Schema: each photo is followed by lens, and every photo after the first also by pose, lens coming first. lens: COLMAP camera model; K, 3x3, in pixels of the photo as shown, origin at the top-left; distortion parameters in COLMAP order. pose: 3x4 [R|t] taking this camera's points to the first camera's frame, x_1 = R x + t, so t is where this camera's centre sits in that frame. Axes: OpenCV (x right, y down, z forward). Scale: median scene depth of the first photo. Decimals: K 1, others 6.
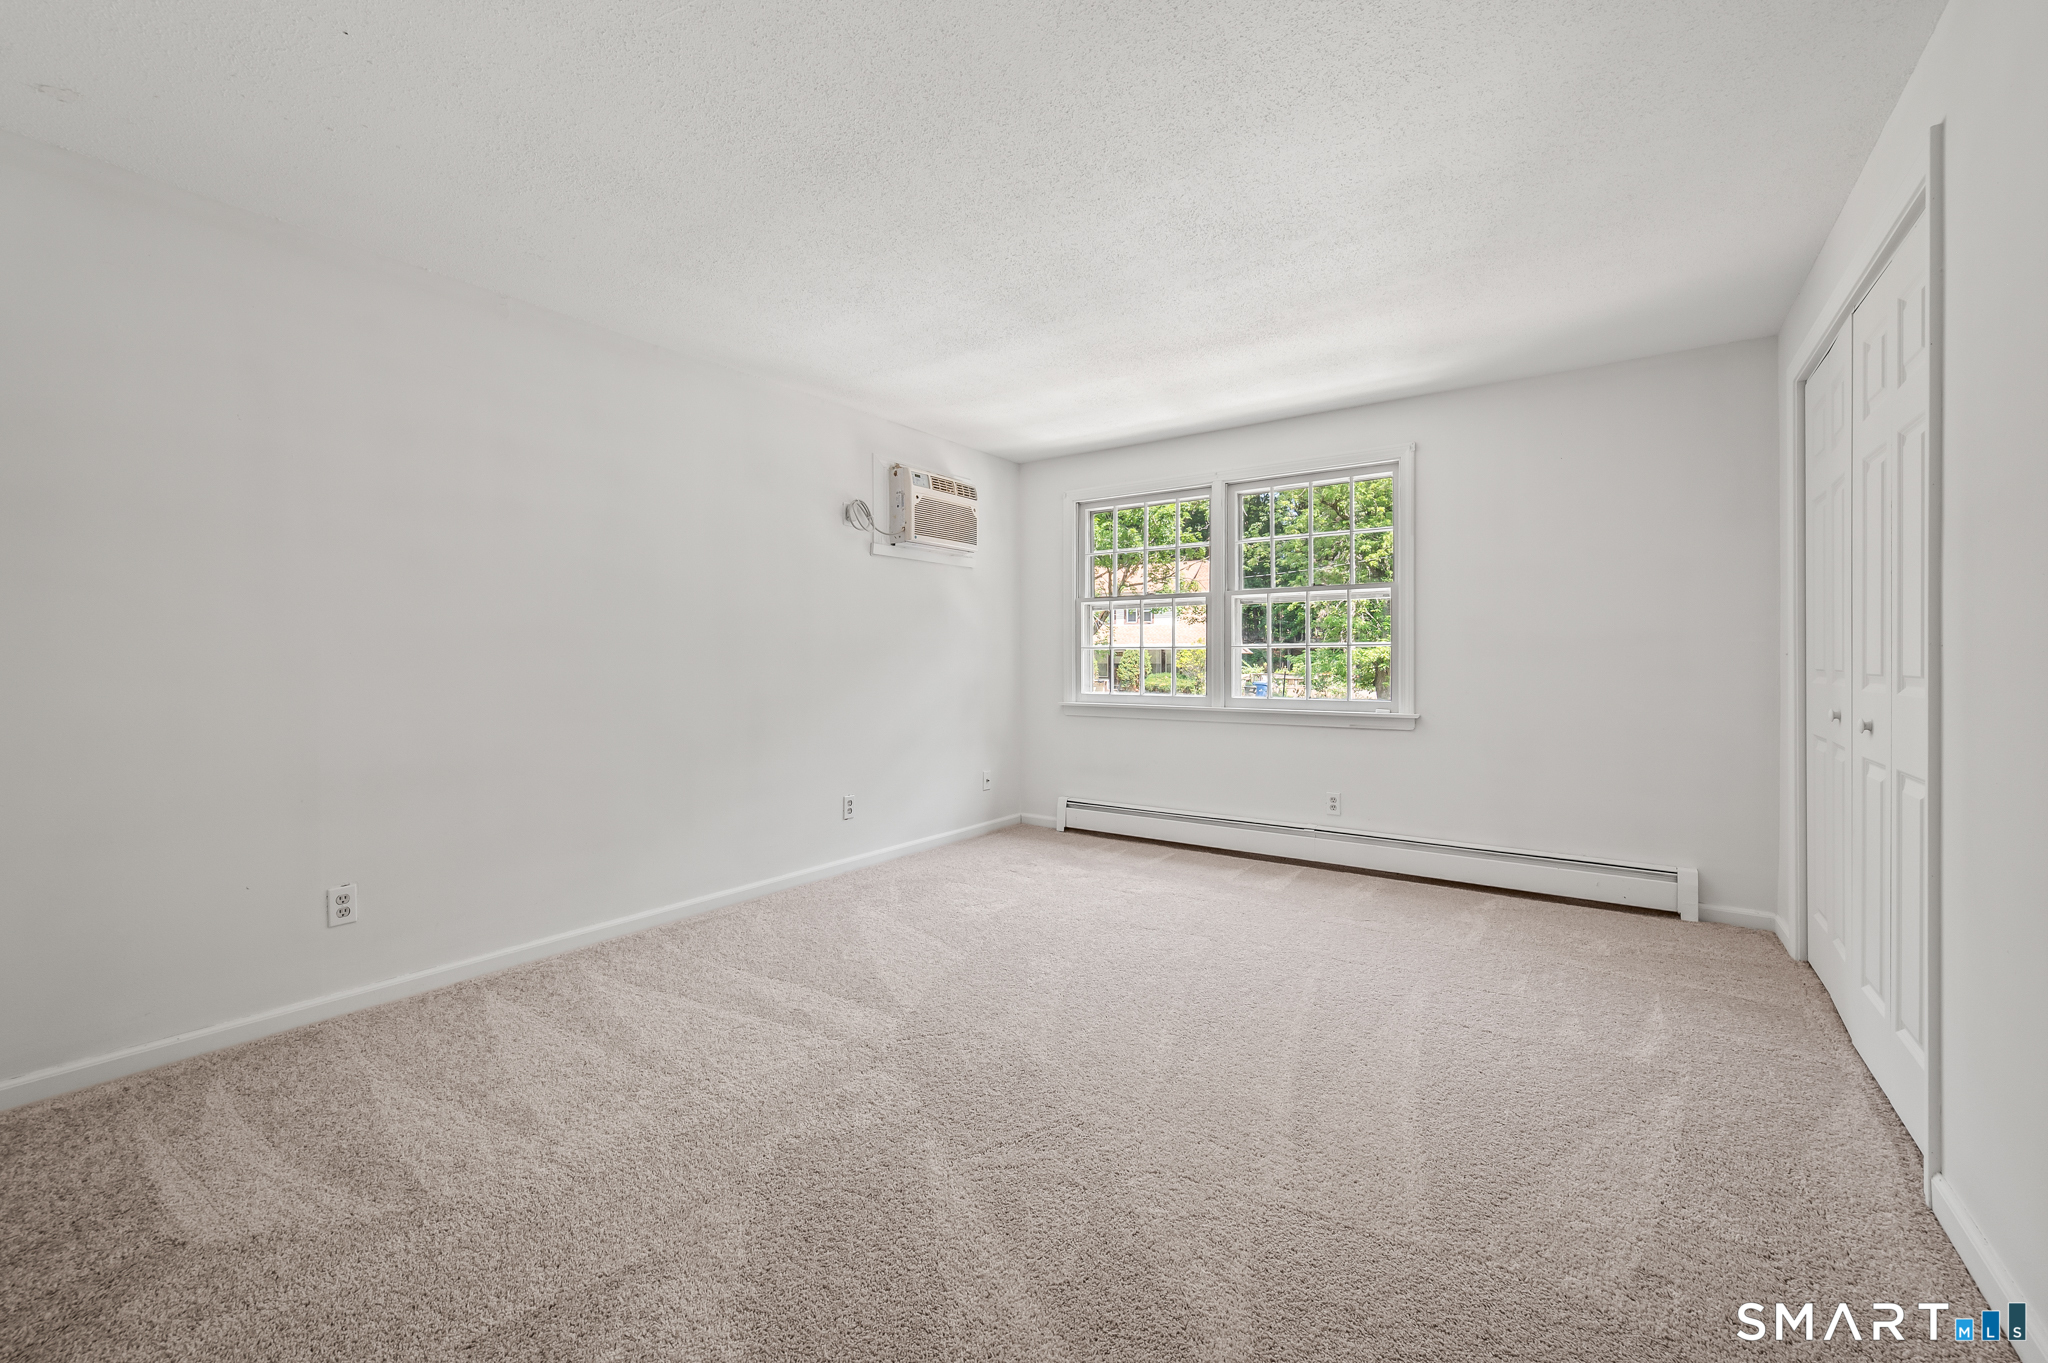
lens RADIAL K [[819.8, 0, 1021.2], [0, 819.8, 667.6], [0, 0, 1]] dist [0.001625, -0.000582]
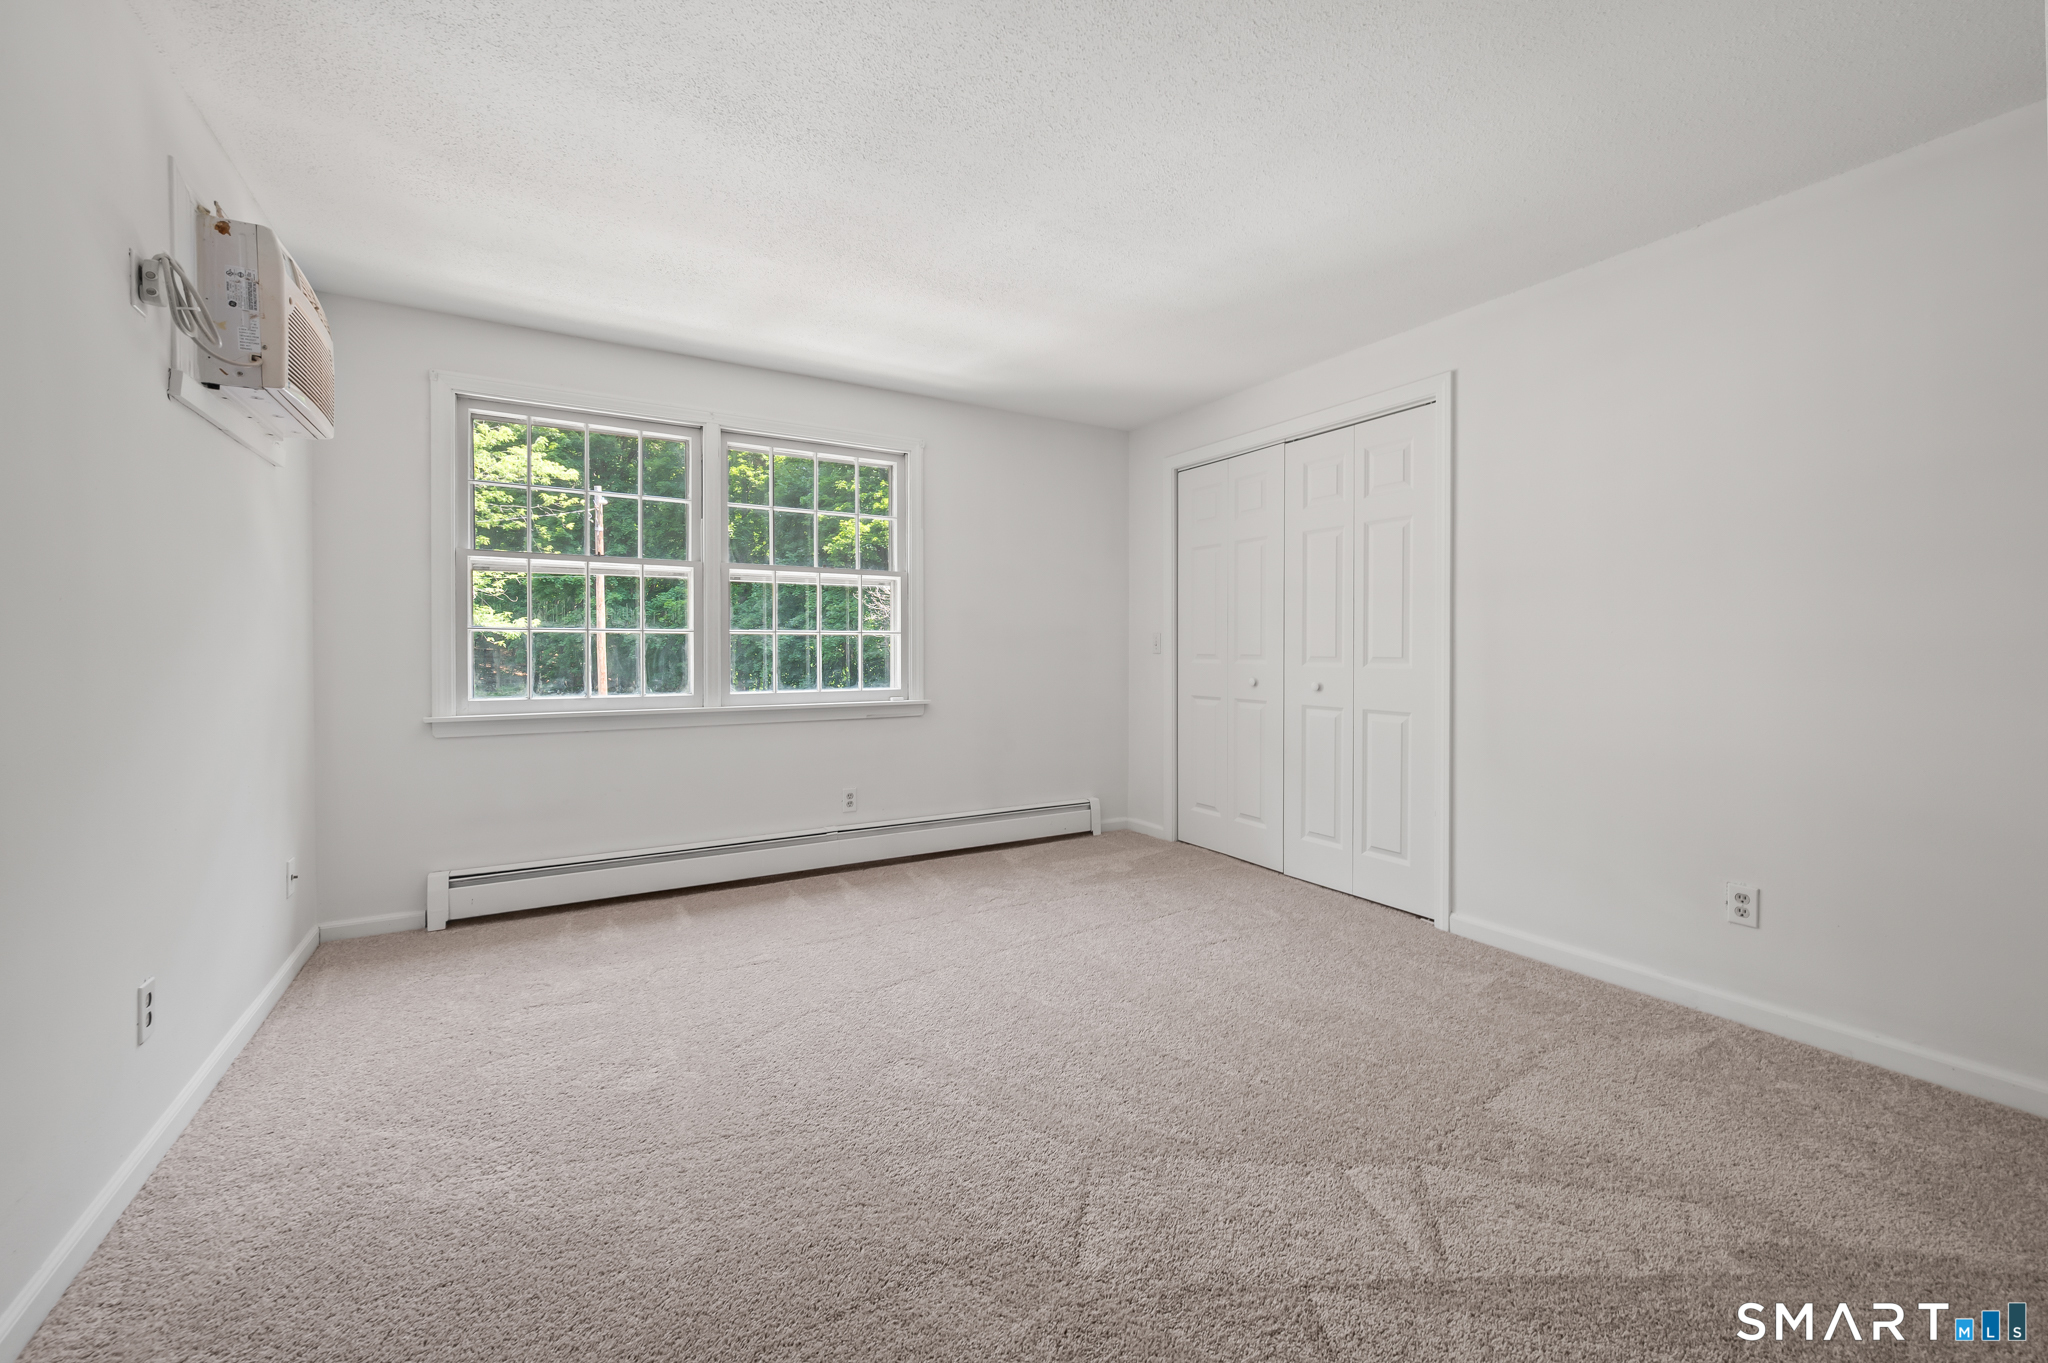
lens RADIAL K [[819.8, 0, 1014.1], [0, 819.8, 666.0], [0, 0, 1]] dist [0.001625, -0.000582]
pose [[0.401888, -0.020102, 0.915468, -0.388389], [0.007363, 0.999798, 0.018721, -0.005112], [-0.915659, -0.000783, 0.401955, 0.425205]]
